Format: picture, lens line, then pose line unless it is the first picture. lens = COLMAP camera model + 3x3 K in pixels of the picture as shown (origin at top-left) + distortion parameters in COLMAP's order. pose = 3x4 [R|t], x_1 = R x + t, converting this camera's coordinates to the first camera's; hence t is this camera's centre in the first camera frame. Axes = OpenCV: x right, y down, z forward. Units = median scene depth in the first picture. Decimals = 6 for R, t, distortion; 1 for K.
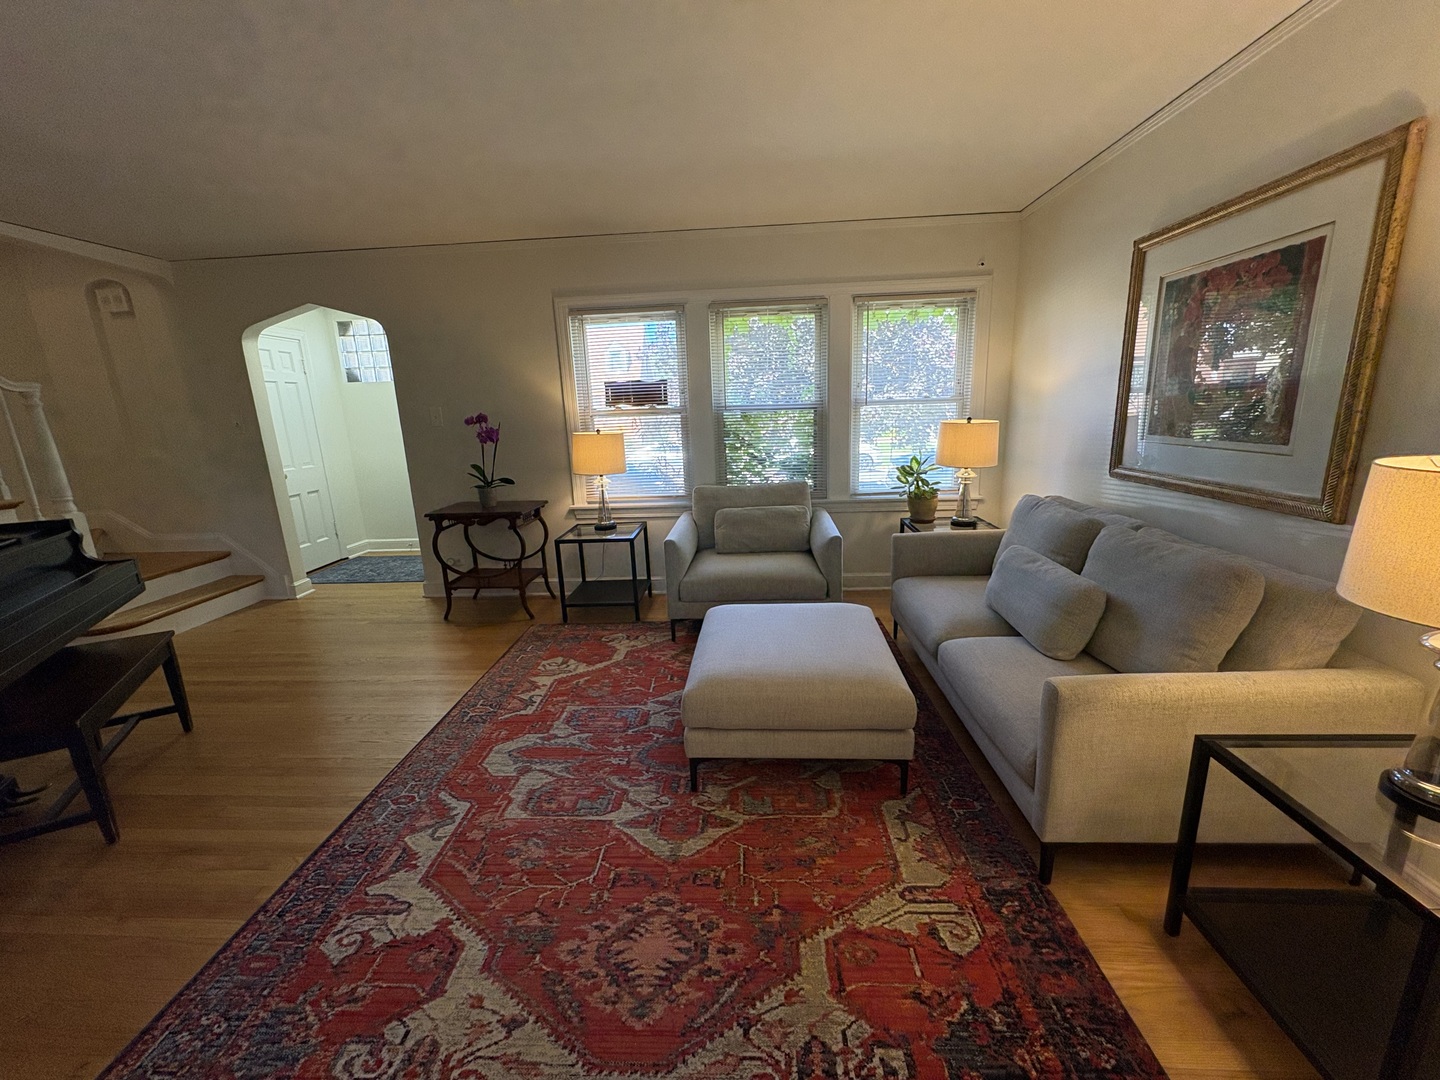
lens RADIAL K [[574.9, 0, 719.3], [0, 574.9, 541.6], [0, 0, 1]] dist [-0.002635, 0.001401]
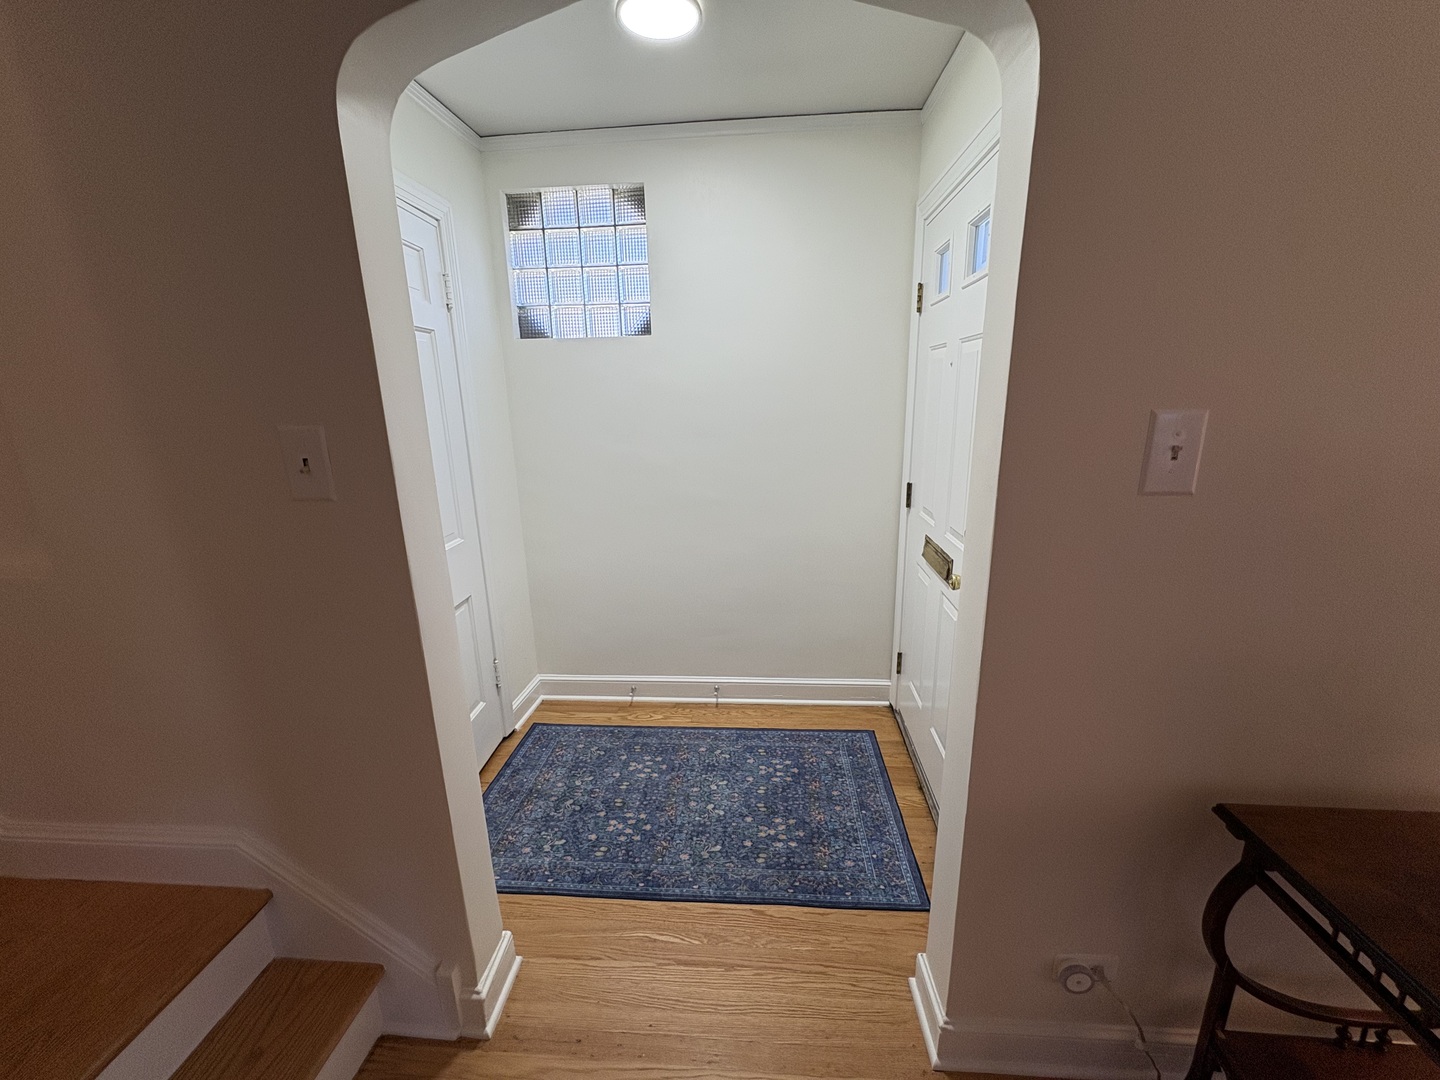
lens RADIAL K [[574.9, 0, 720.7], [0, 574.9, 540.9], [0, 0, 1]] dist [-0.002635, 0.001401]
pose [[0.999715, 0.021143, -0.011108, -1.321995], [-0.020965, 0.999653, 0.015929, -0.359192], [0.011441, -0.015691, 0.999811, 1.516780]]
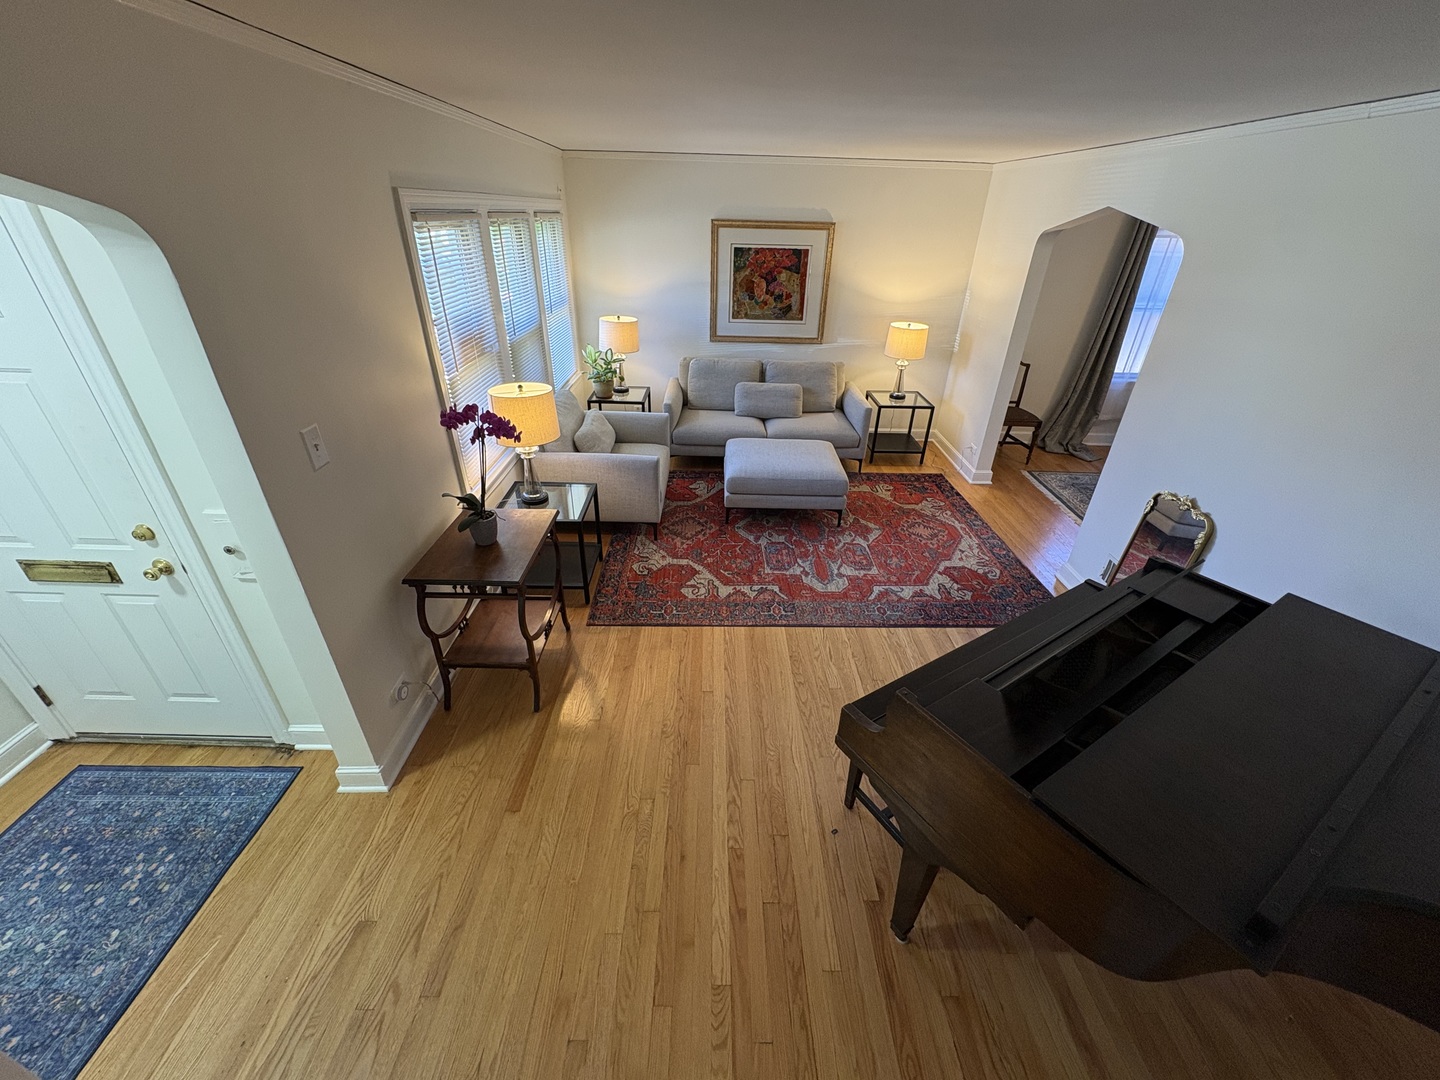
lens RADIAL K [[574.9, 0, 719.3], [0, 574.9, 543.8], [0, 0, 1]] dist [-0.002635, 0.001401]
pose [[-0.064831, -0.469084, 0.880771, -1.884402], [0.213769, 0.855610, 0.471418, -0.588606], [-0.974731, 0.218844, 0.044806, 1.342764]]
